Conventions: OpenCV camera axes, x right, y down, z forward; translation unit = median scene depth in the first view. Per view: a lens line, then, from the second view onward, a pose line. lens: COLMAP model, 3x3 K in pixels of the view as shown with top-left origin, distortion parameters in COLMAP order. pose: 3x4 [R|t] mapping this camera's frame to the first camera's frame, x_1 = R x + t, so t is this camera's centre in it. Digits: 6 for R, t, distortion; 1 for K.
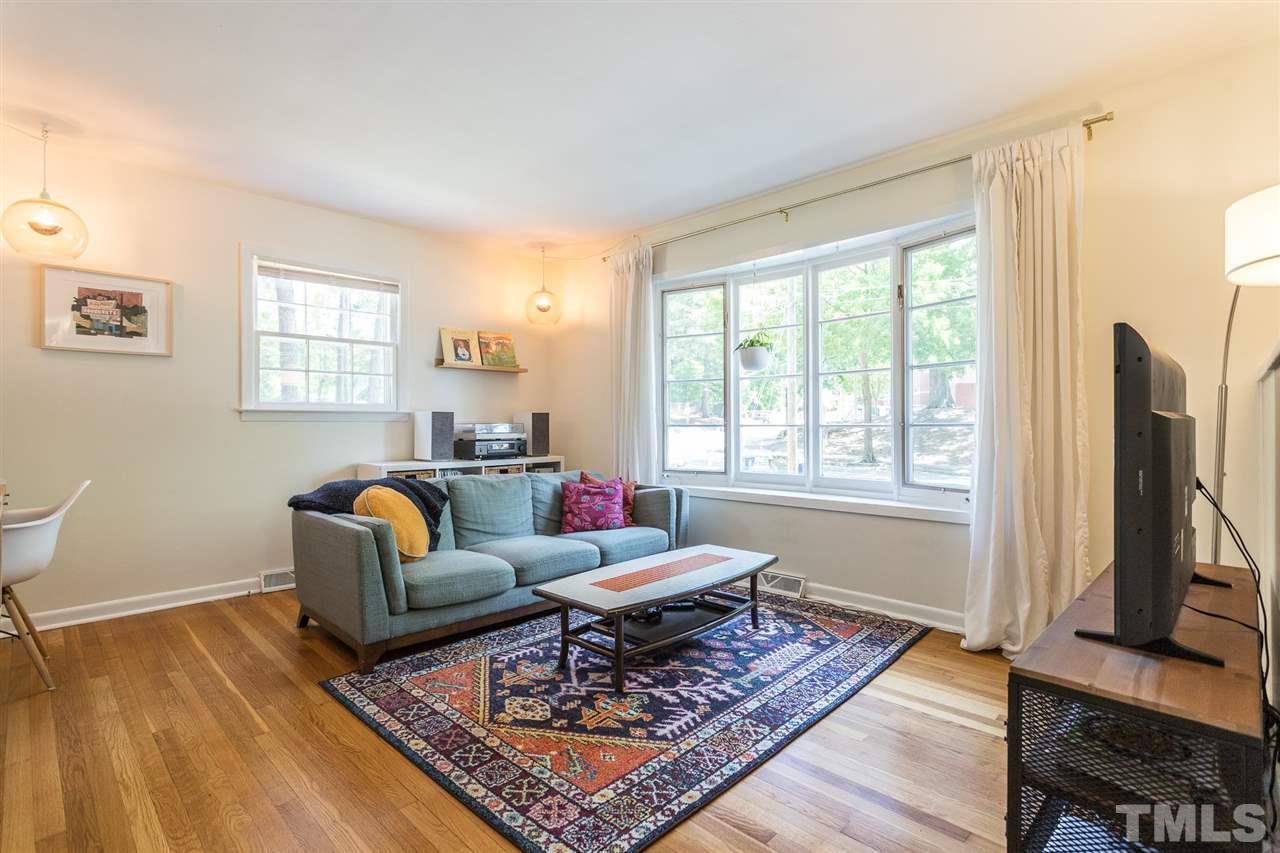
lens RADIAL K [[610.2, 0, 640.0], [0, 610.2, 426.5], [0, 0, 1]] dist [0.005312, 0.000702]
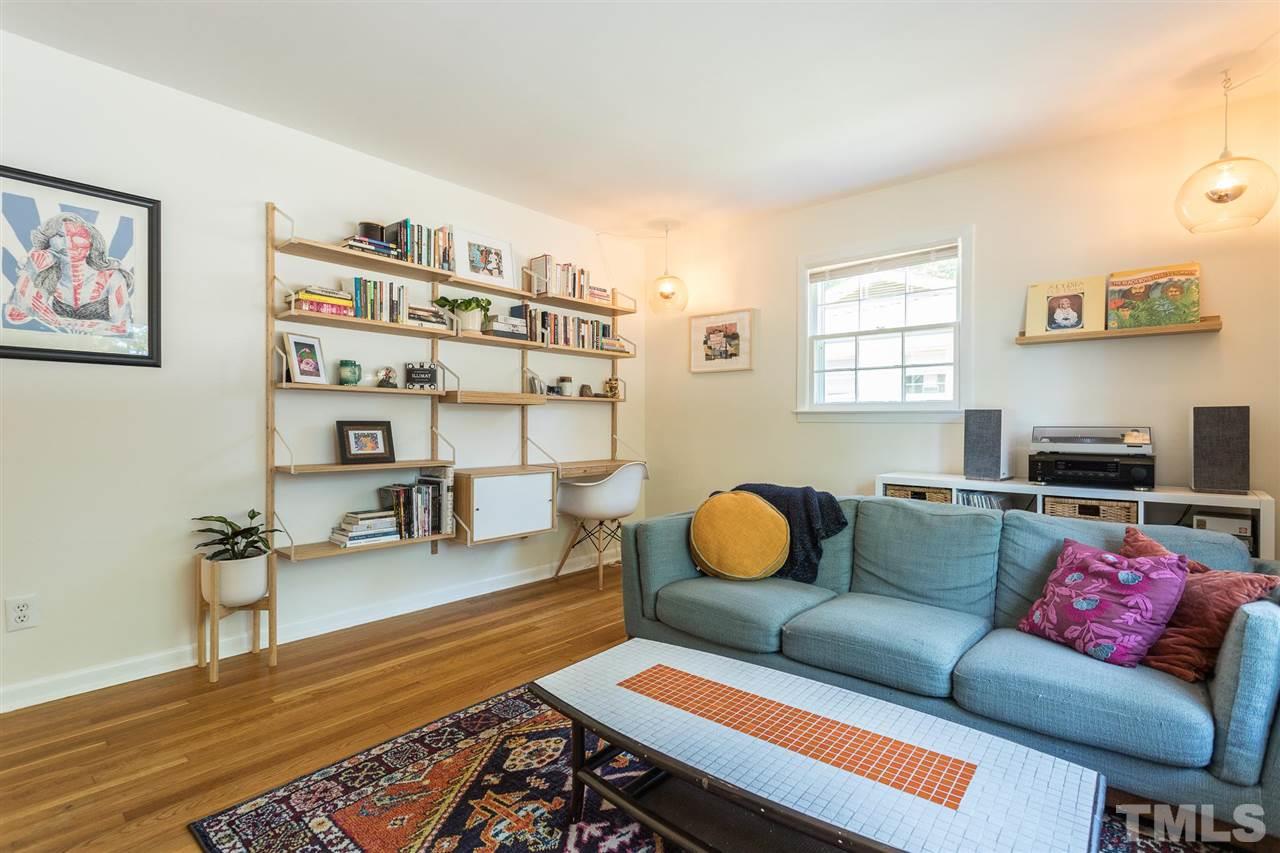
lens RADIAL K [[610.2, 0, 640.0], [0, 610.2, 426.5], [0, 0, 1]] dist [0.005312, 0.000702]
pose [[0.056165, 0.006692, -0.998399, 0.535335], [-0.012248, 0.999907, 0.006013, -0.006007], [0.998346, 0.011891, 0.056242, 0.857059]]
